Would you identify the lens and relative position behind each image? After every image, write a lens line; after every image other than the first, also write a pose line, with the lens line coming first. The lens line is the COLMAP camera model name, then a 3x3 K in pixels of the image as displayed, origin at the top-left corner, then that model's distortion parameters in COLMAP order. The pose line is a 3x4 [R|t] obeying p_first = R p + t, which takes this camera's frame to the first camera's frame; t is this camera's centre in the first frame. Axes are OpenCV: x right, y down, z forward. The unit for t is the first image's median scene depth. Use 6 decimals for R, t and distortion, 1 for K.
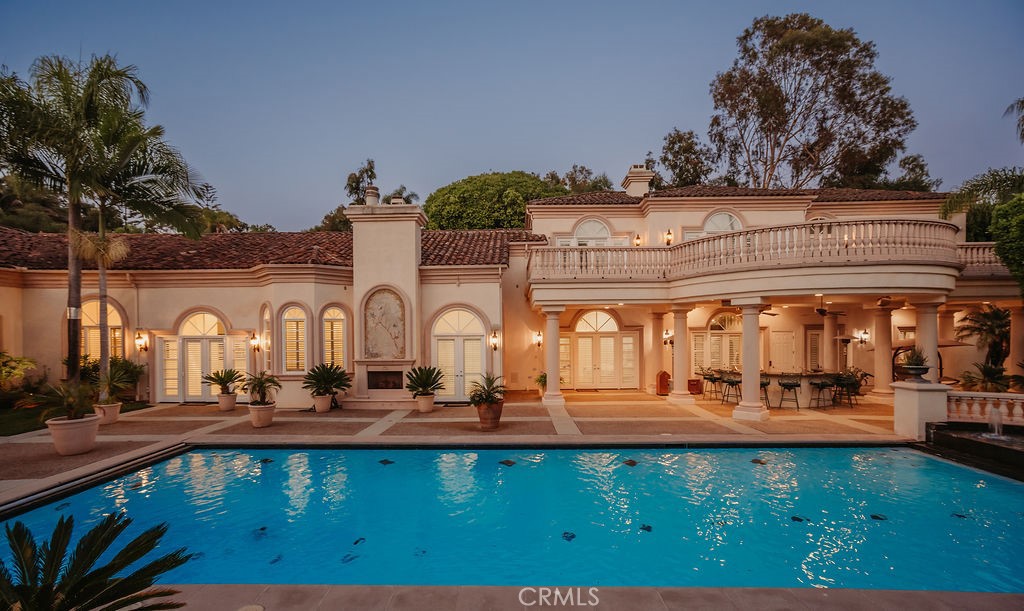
lens RADIAL K [[464.2, 0, 510.5], [0, 464.2, 336.0], [0, 0, 1]] dist [-0.000400, 0.000063]
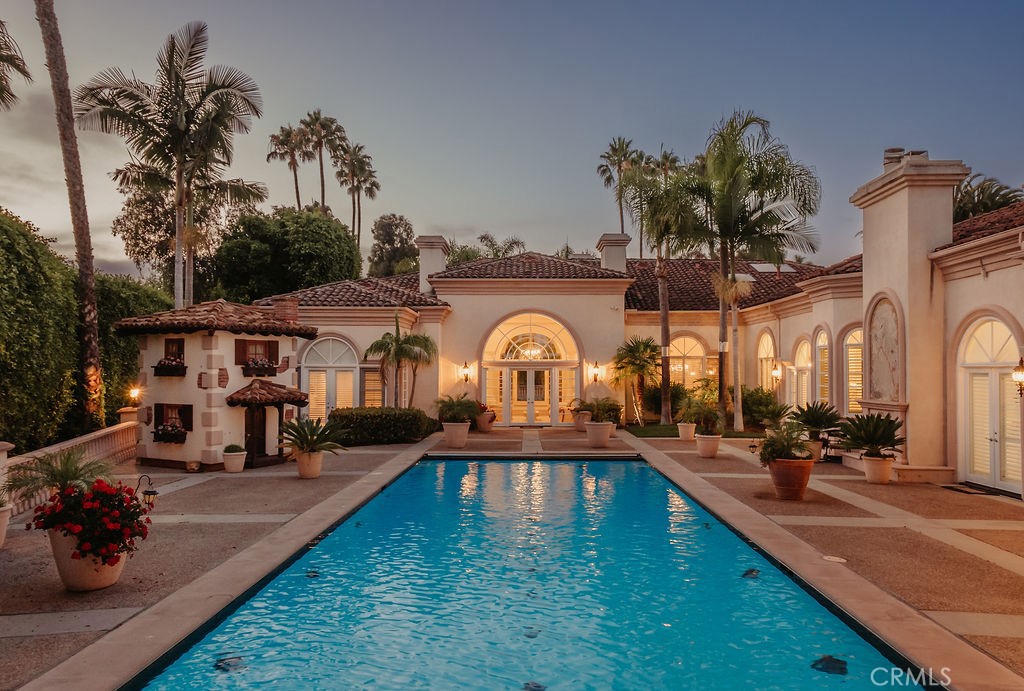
lens RADIAL K [[736.2, 0, 530.4], [0, 736.2, 349.8], [0, 0, 1]] dist [0.033221, 0.002849]
pose [[0.024485, -0.024318, -0.999404, 0.774789], [-0.011102, 0.999636, -0.024596, 0.006777], [0.999639, 0.011698, 0.024206, 0.445652]]
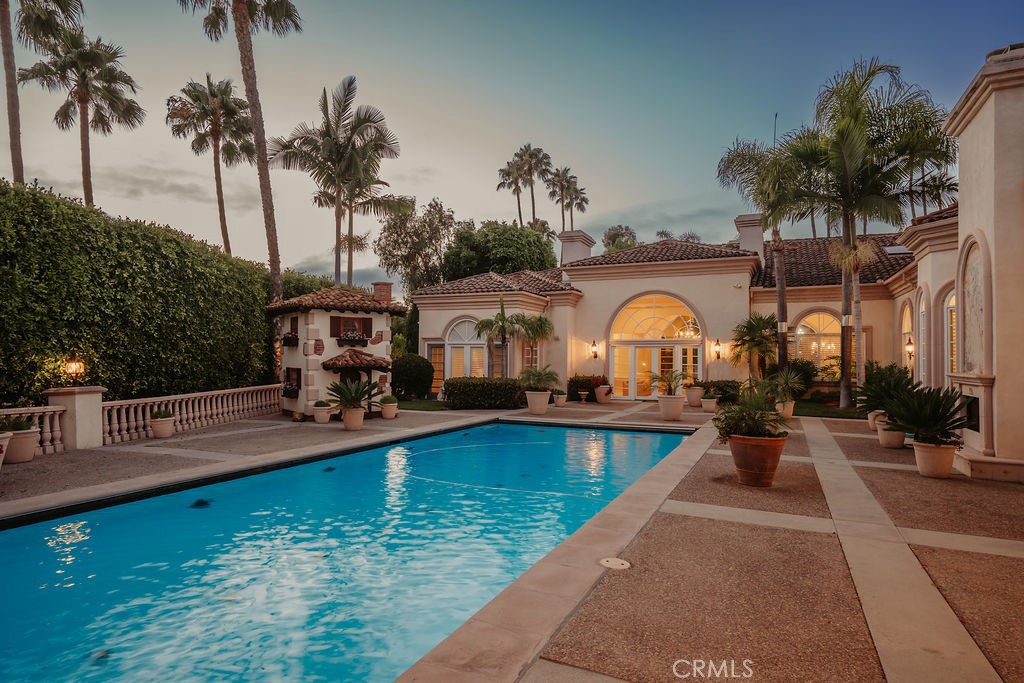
lens RADIAL K [[599.1, 0, 504.8], [0, 599.1, 341.0], [0, 0, 1]] dist [-0.023601, 0.039183]
pose [[-0.397540, -0.024370, -0.917261, 0.554448], [-0.013445, 0.999695, -0.020734, 0.032058], [0.917486, 0.004090, -0.397747, 0.757927]]
